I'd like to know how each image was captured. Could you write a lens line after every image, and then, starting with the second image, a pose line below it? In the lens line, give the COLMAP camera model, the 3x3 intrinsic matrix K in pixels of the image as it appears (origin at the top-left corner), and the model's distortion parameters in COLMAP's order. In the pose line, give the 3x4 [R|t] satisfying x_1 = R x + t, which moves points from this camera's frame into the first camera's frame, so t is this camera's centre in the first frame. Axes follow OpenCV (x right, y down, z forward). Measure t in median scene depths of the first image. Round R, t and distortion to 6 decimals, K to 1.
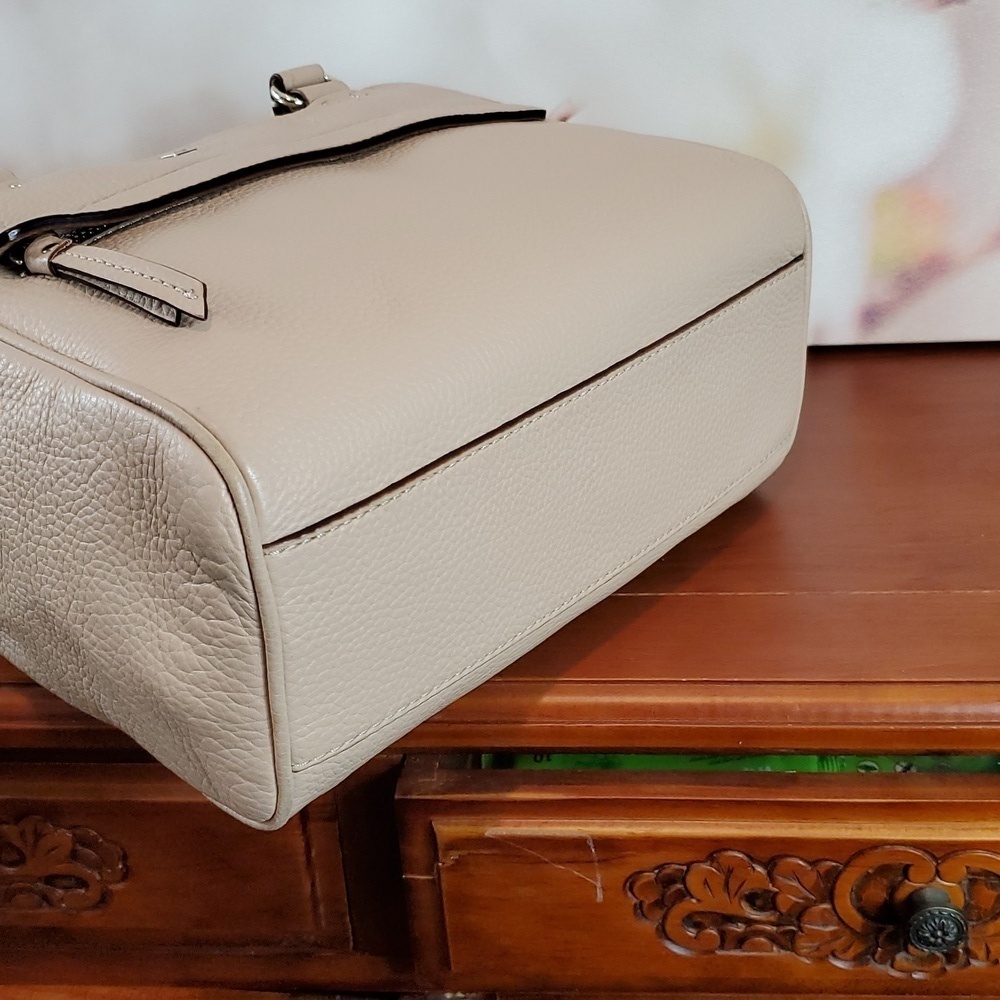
lens RADIAL K [[1393.4, 0, 512.3], [0, 1393.4, 496.5], [0, 0, 1]] dist [0.158310, -0.544246]
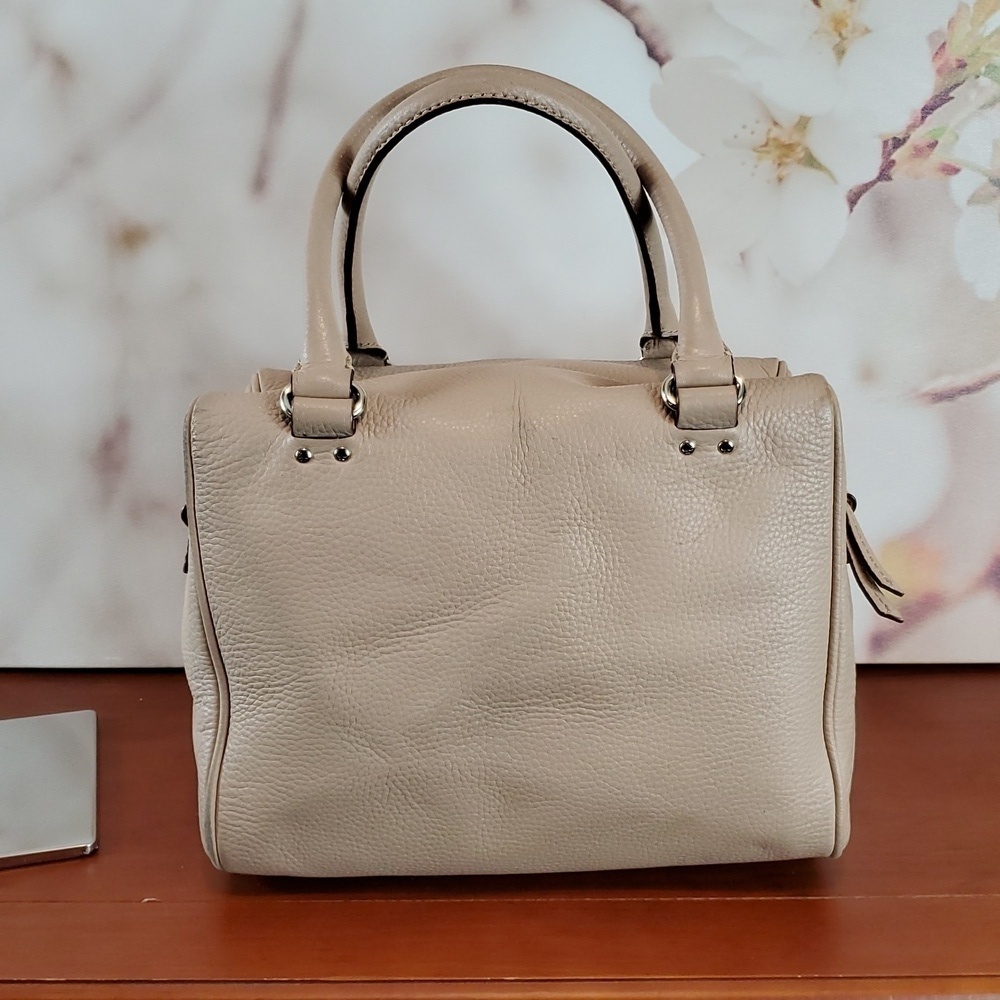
lens RADIAL K [[1393.4, 0, 512.3], [0, 1393.4, 496.5], [0, 0, 1]] dist [0.158310, -0.544246]
pose [[0.996019, 0.019692, 0.086944, -0.223485], [-0.005898, 0.987718, -0.156136, -0.082999], [-0.088950, 0.155001, 0.983902, -0.237205]]
